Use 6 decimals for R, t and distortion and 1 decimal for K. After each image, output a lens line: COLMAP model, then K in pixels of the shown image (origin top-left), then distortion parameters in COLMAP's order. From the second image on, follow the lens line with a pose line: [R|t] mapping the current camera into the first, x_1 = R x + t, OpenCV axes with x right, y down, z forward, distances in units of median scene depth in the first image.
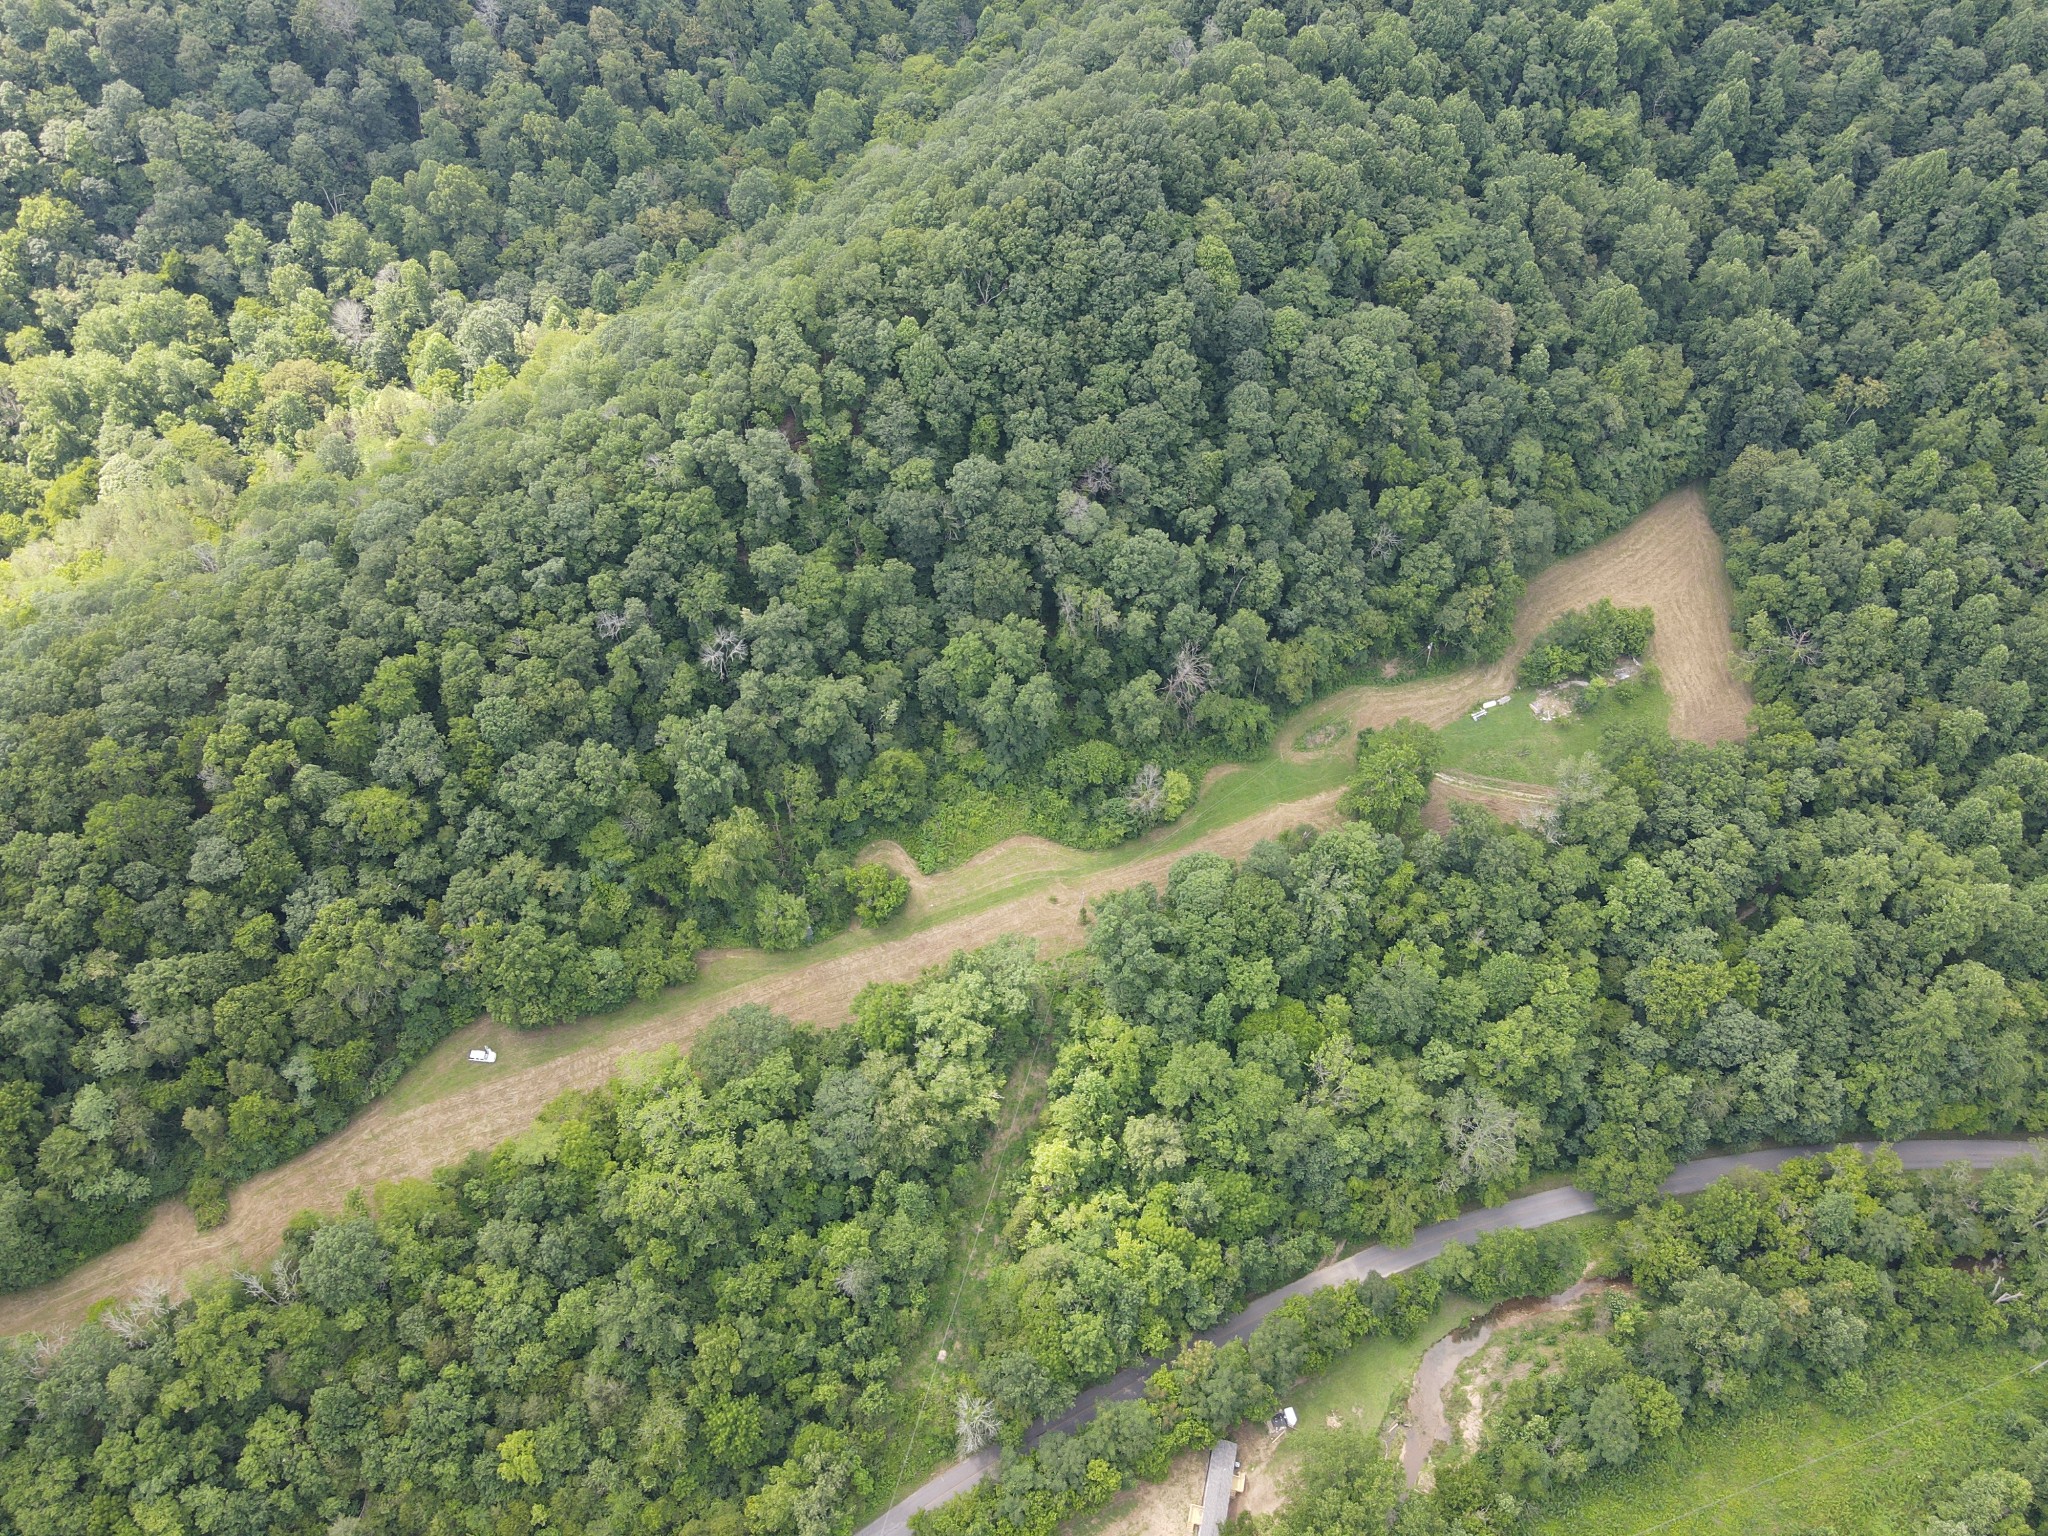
lens RADIAL K [[1503.6, 0, 1020.8], [0, 1503.6, 766.0], [0, 0, 1]] dist [-0.001122, 0.014885]
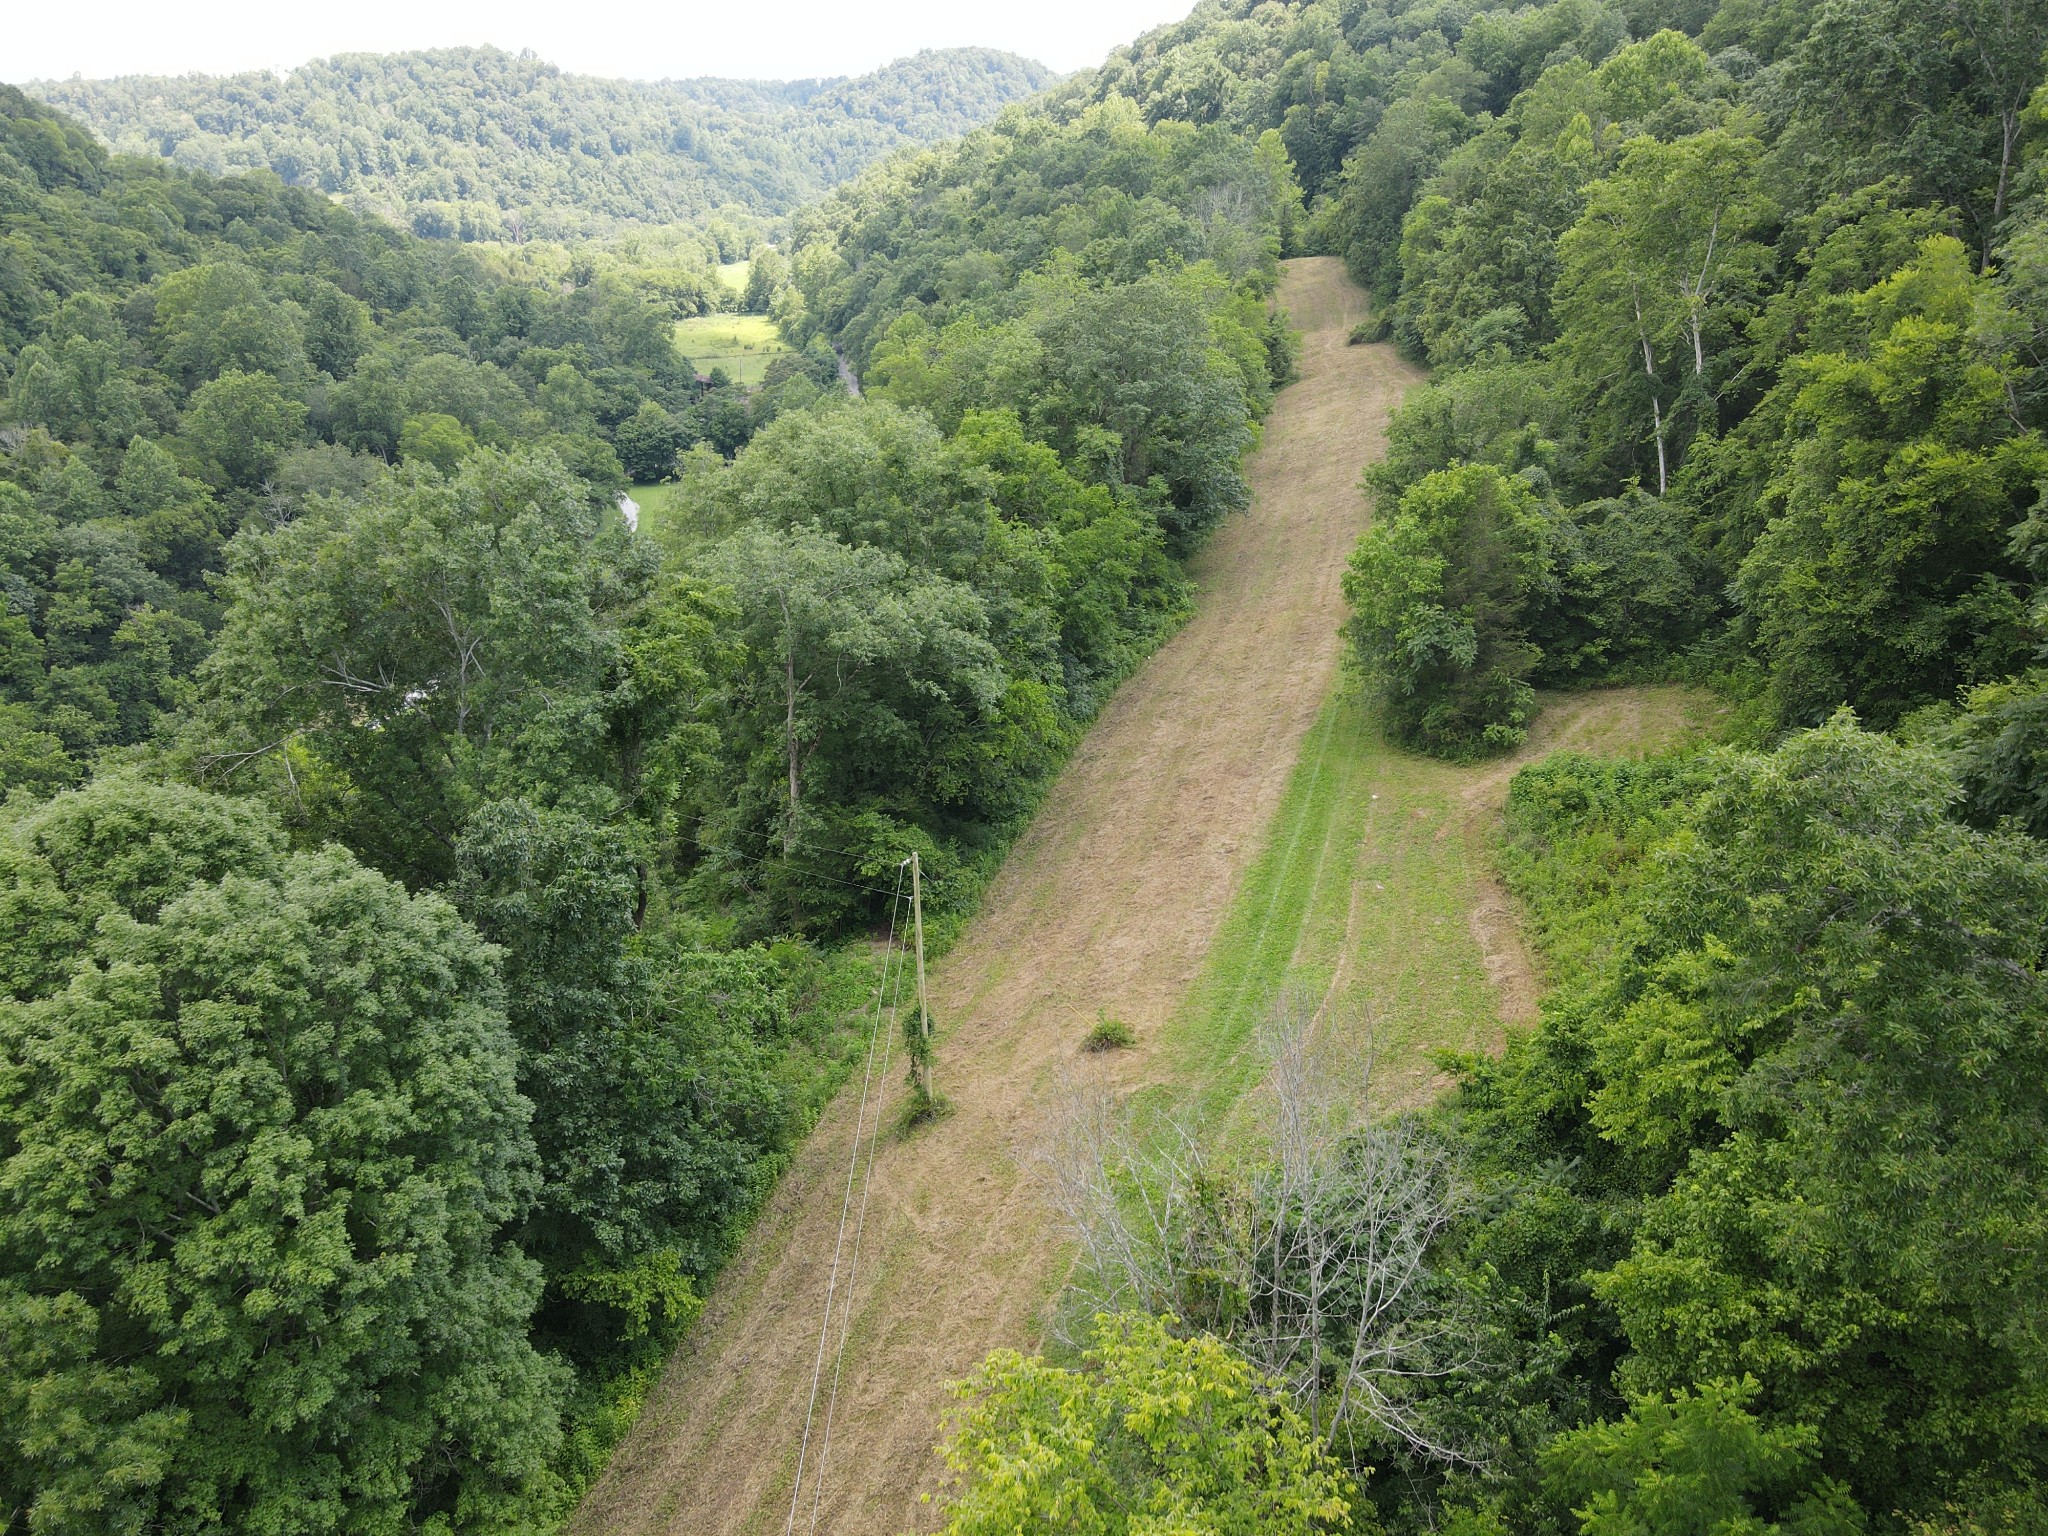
lens RADIAL K [[1503.6, 0, 1020.6], [0, 1503.6, 777.0], [0, 0, 1]] dist [-0.001122, 0.014885]
pose [[-0.643691, 0.333146, -0.688968, 0.148273], [-0.575655, 0.382434, 0.722748, -0.052541], [0.504265, 0.861834, -0.054392, 0.975555]]
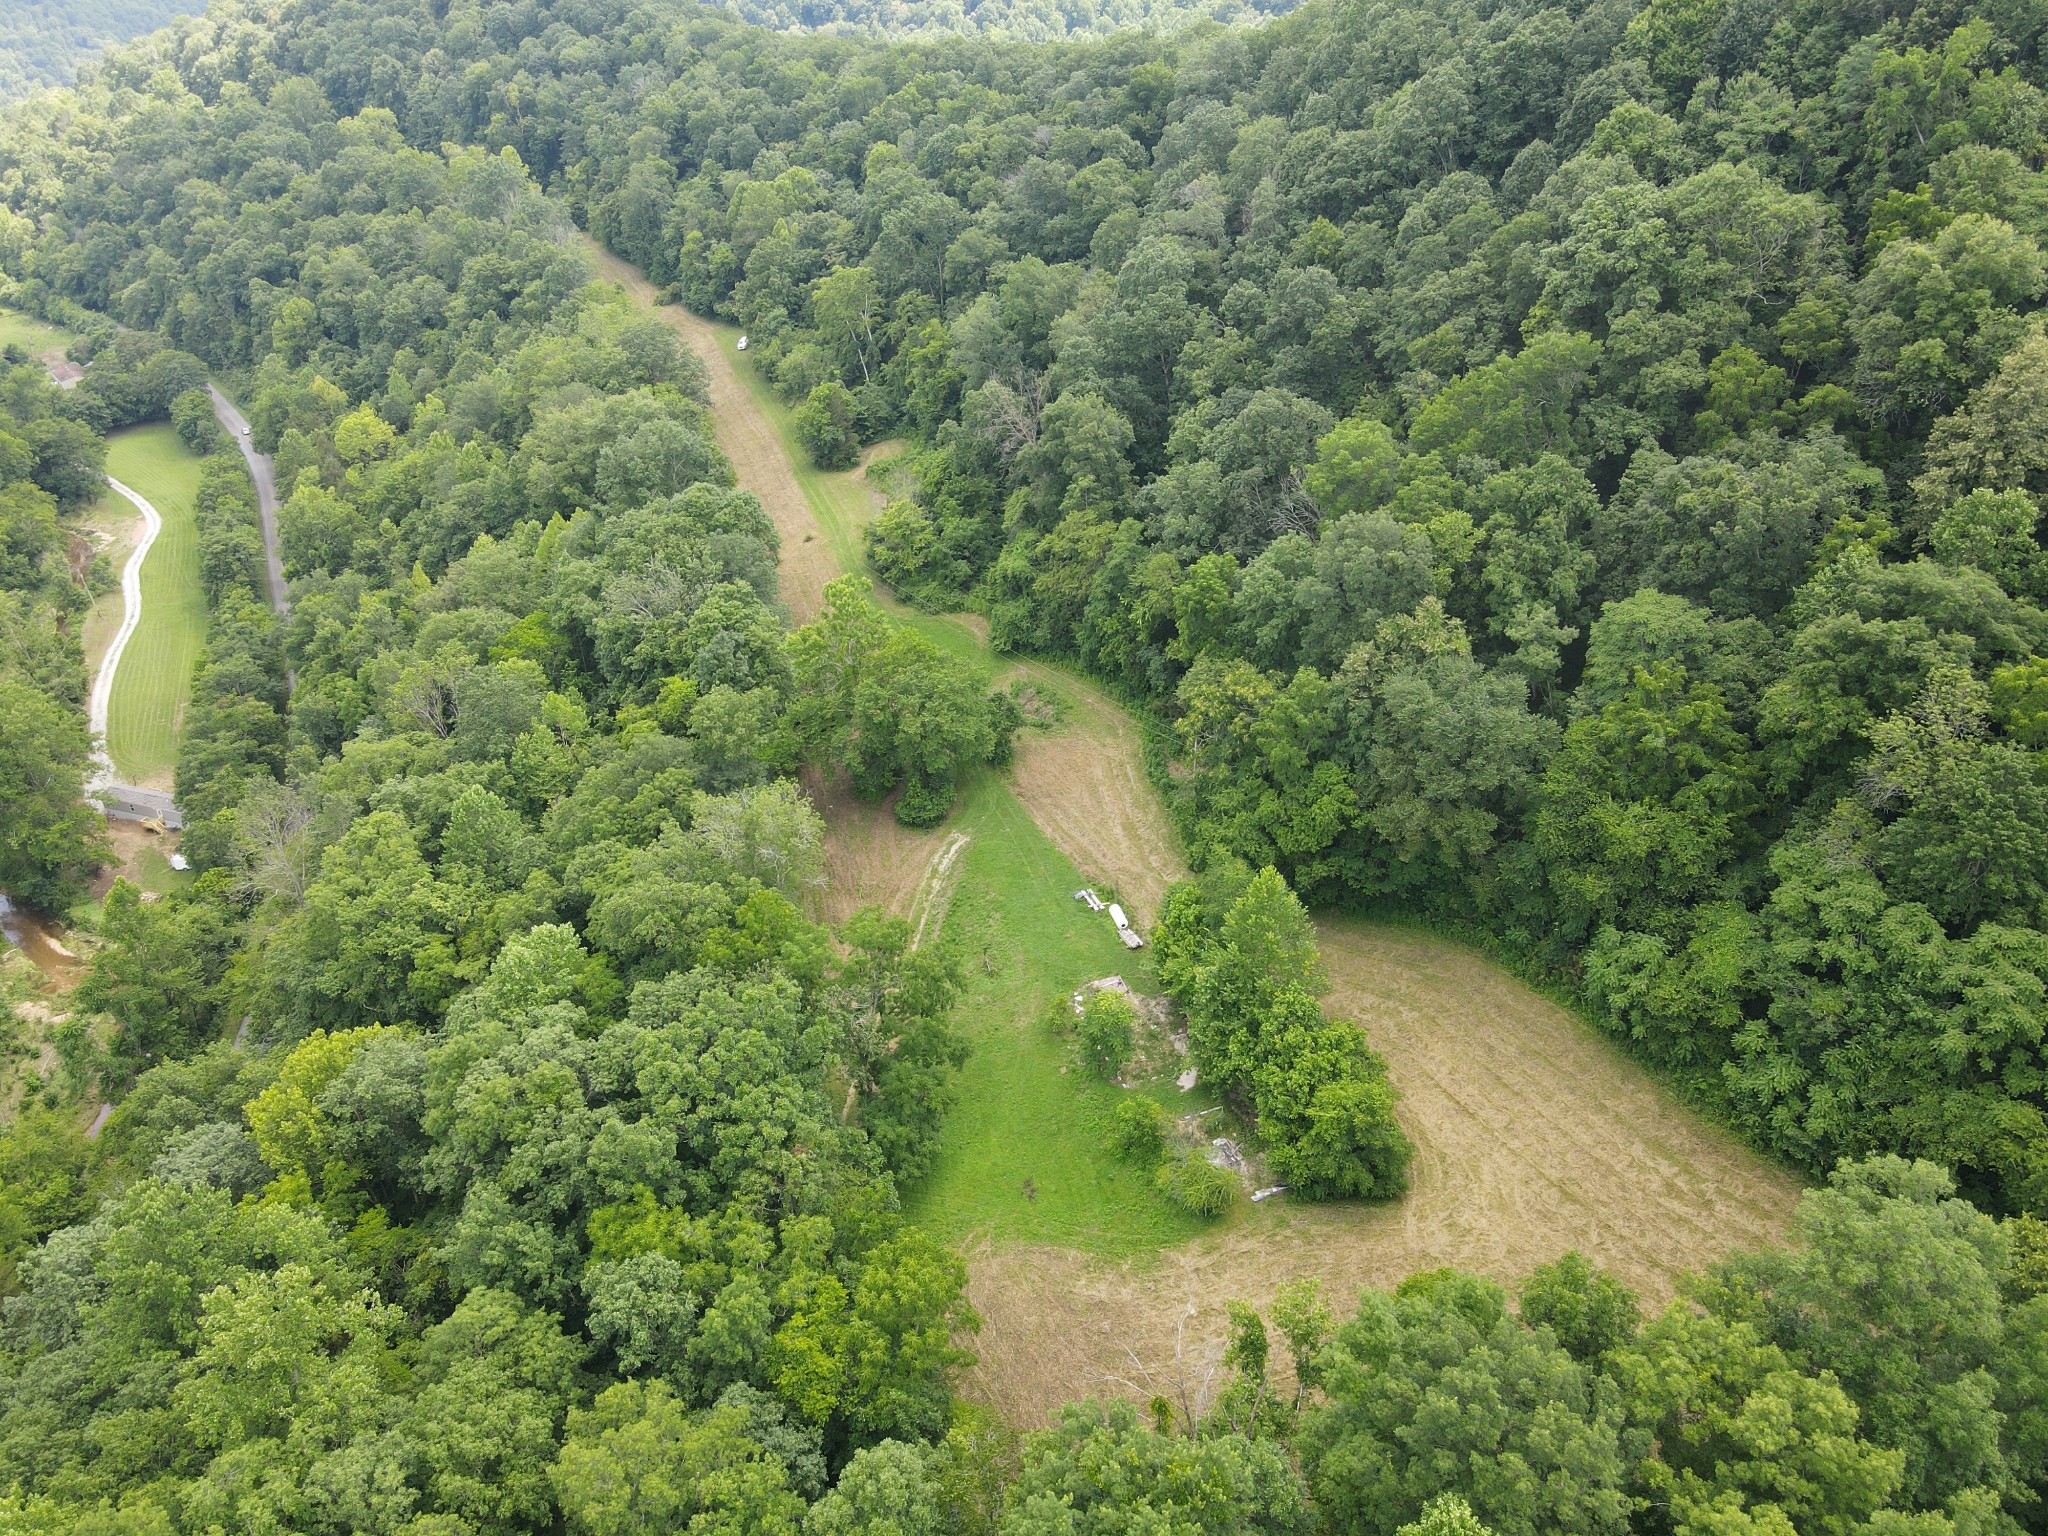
lens RADIAL K [[1503.6, 0, 1021.7], [0, 1503.6, 771.3], [0, 0, 1]] dist [-0.001122, 0.014885]
pose [[-0.091985, 0.505475, -0.857924, 0.744685], [-0.764126, 0.516605, 0.386303, -0.234896], [0.638475, 0.691097, 0.338726, 0.887740]]
